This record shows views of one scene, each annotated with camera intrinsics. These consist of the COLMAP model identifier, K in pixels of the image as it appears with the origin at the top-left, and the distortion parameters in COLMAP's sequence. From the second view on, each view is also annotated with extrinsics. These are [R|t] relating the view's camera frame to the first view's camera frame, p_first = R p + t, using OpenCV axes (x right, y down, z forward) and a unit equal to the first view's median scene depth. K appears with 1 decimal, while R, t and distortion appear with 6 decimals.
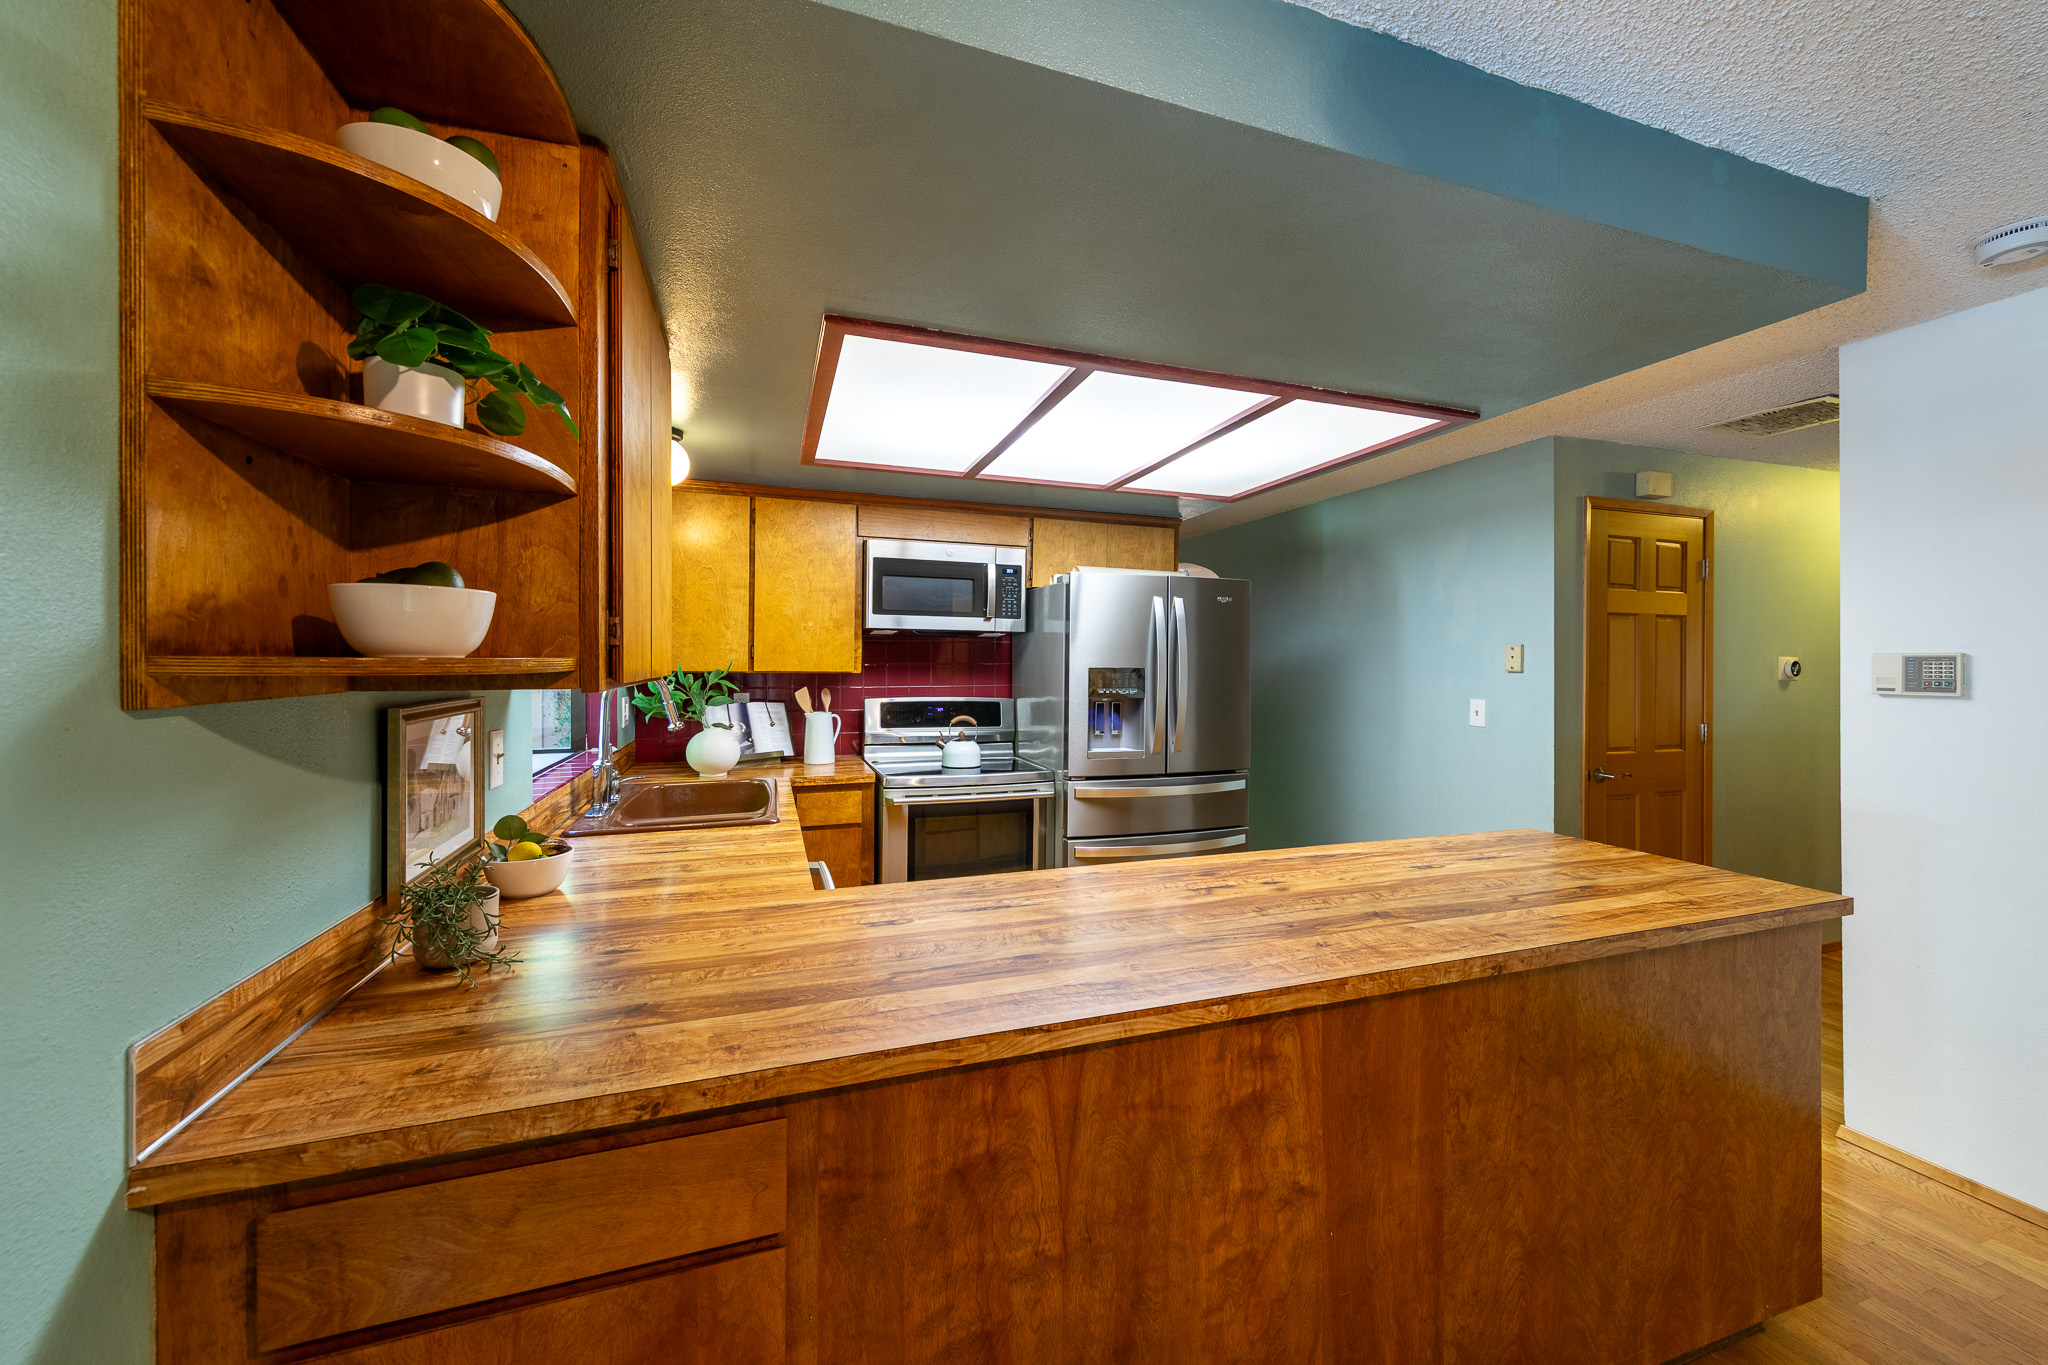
lens RADIAL K [[765.7, 0, 1028.8], [0, 765.7, 666.4], [0, 0, 1]] dist [-0.001956, -0.000043]
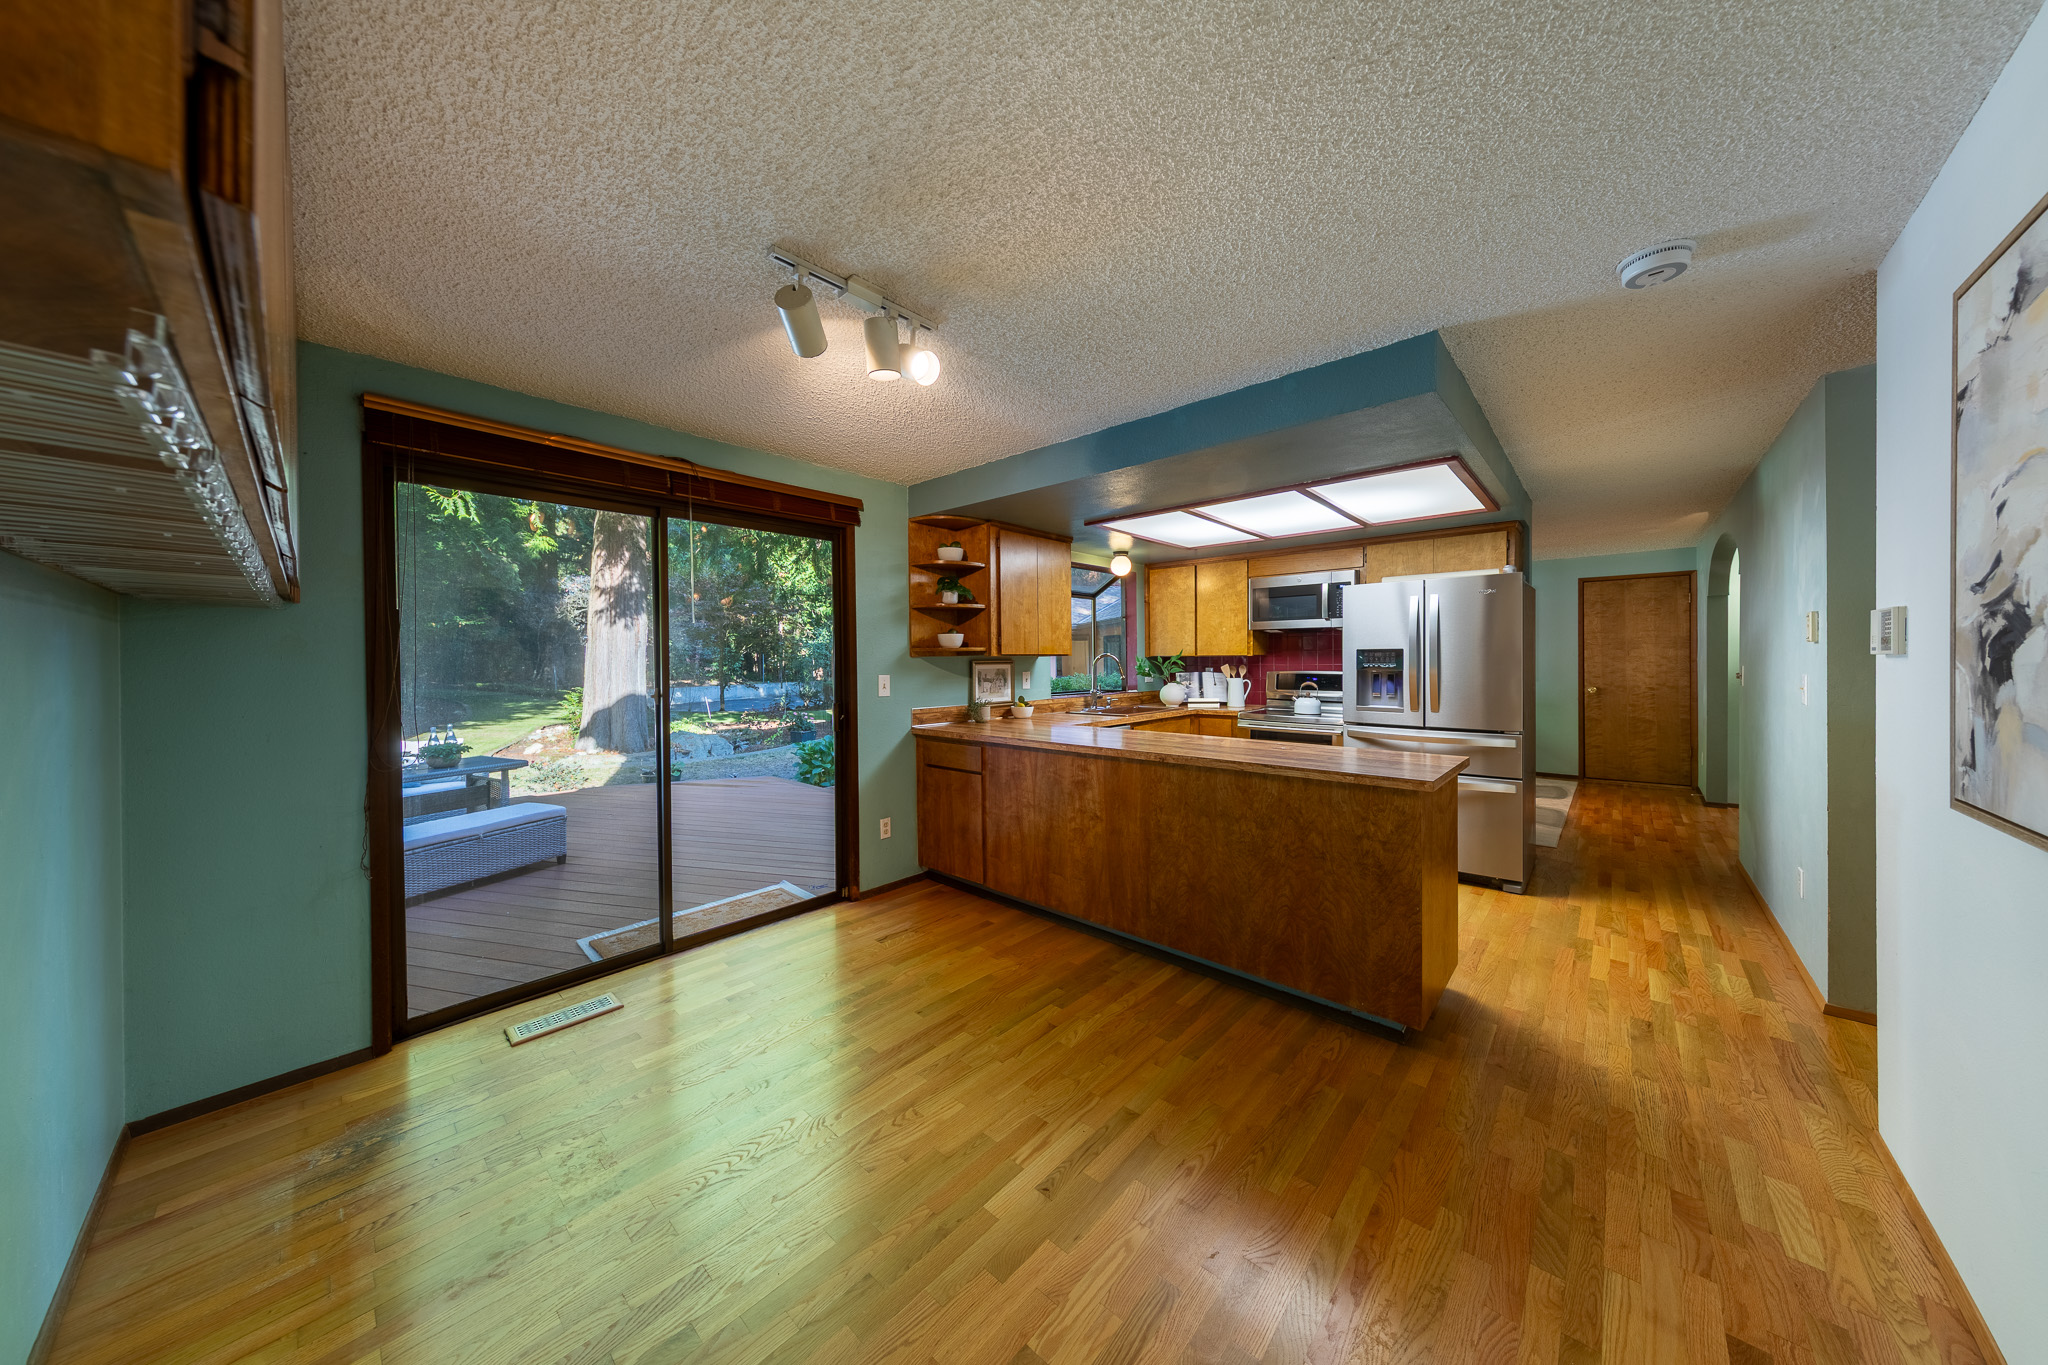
lens RADIAL K [[648.1, 0, 1017.9], [0, 648.1, 668.9], [0, 0, 1]] dist [0.000328, -0.000002]
pose [[0.476251, -0.000395, -0.879309, 1.952468], [0.007523, 0.999965, 0.003626, 0.067521], [0.879277, -0.008342, 0.476237, -0.394756]]
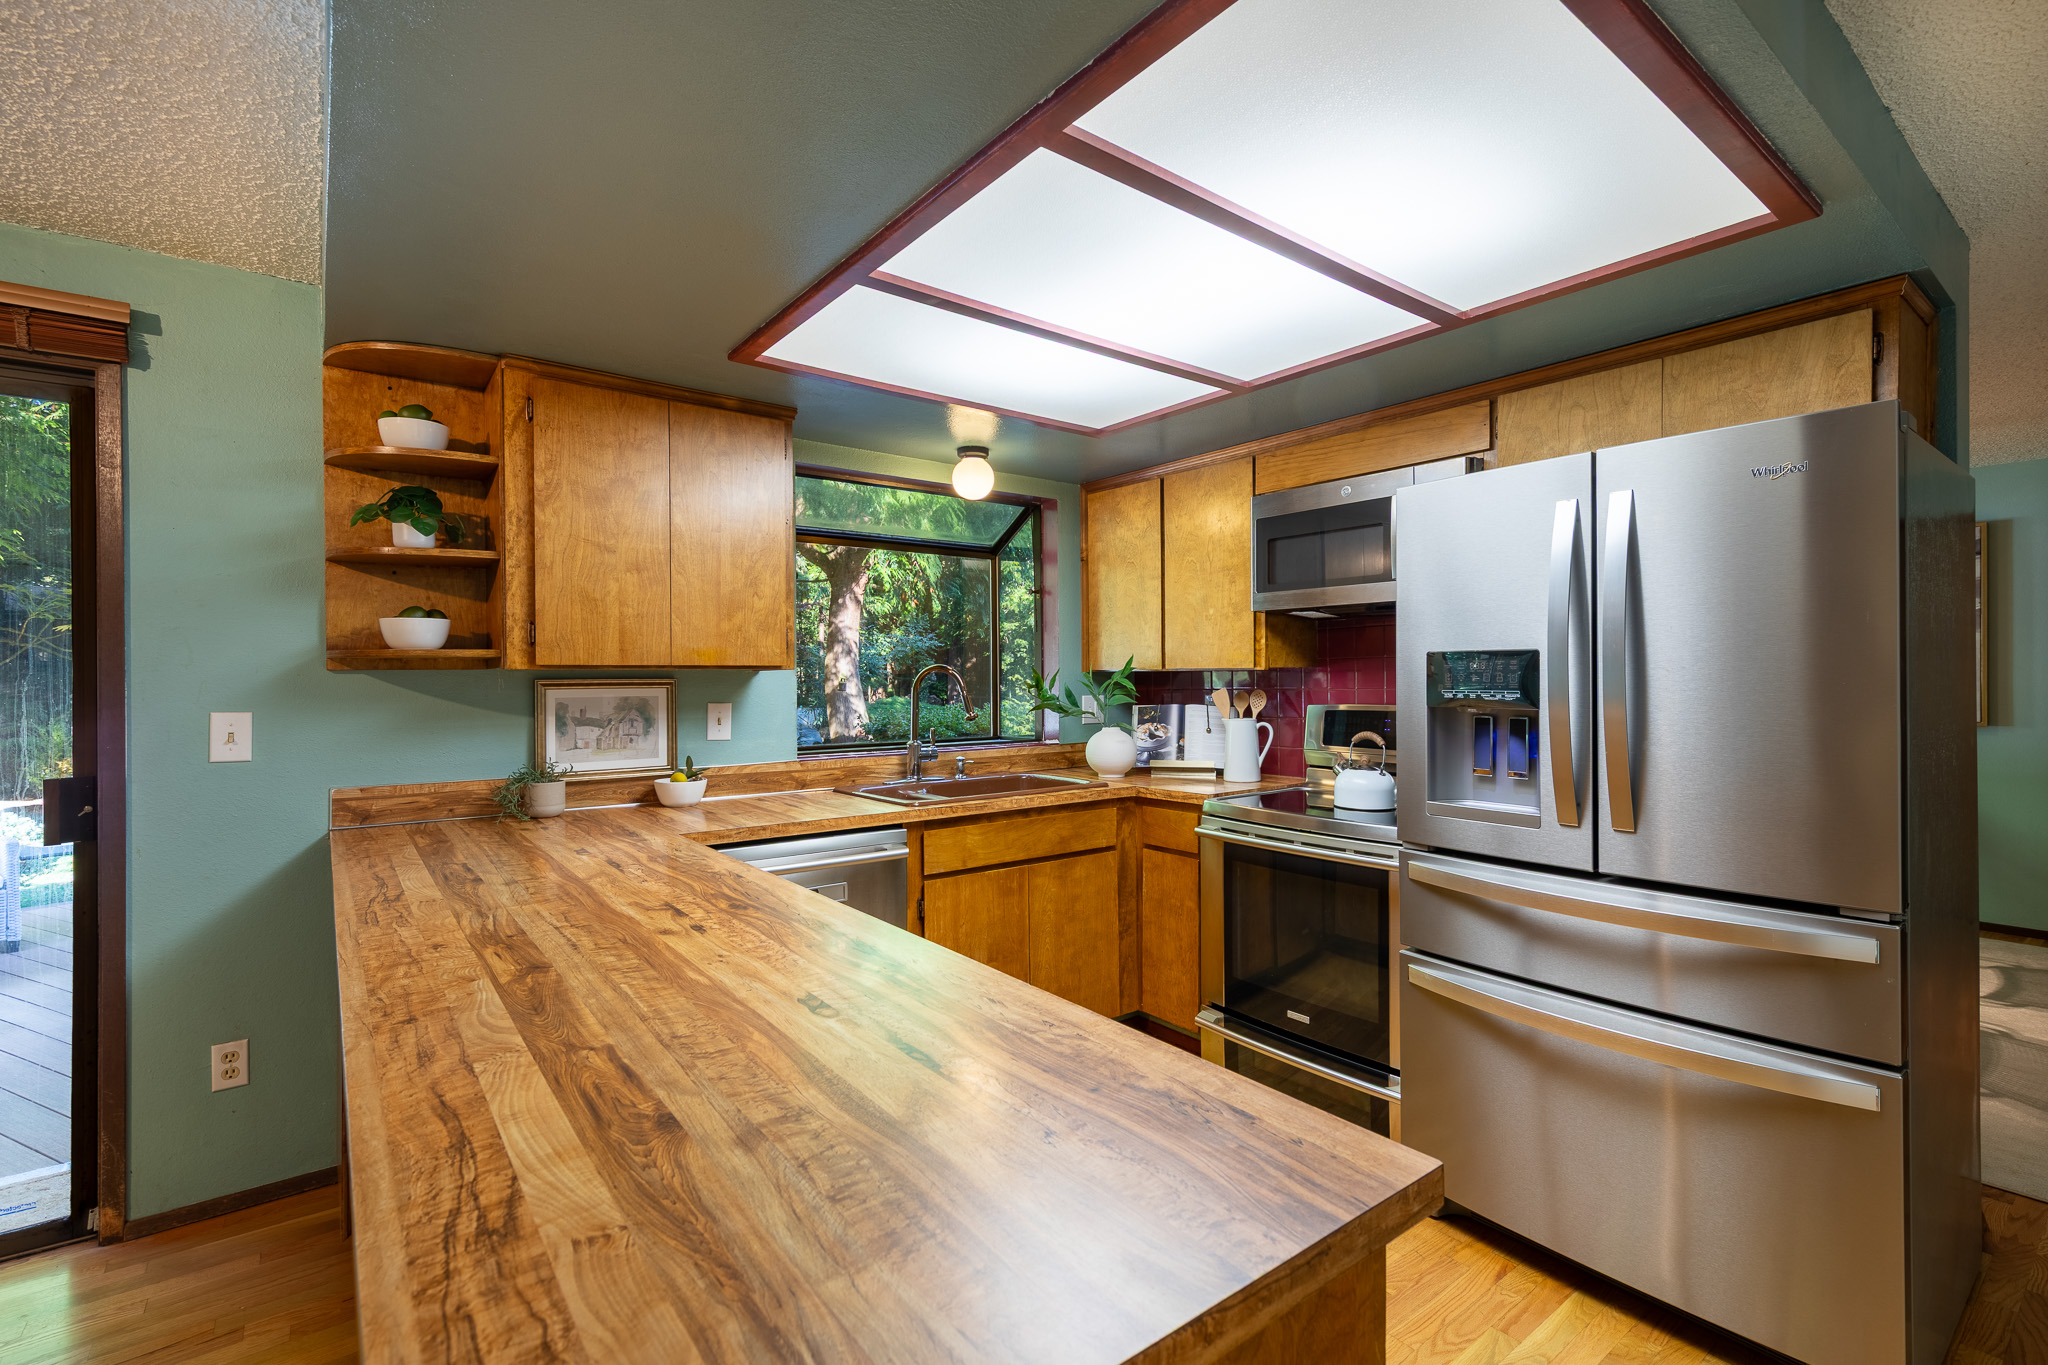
lens RADIAL K [[918.5, 0, 1031.2], [0, 918.5, 678.7], [0, 0, 1]] dist [0.001224, -0.000199]
pose [[0.321236, -0.009323, -0.946953, 1.400712], [0.003686, 0.999956, -0.008594, 0.058364], [0.946992, -0.000730, 0.321257, 1.137817]]
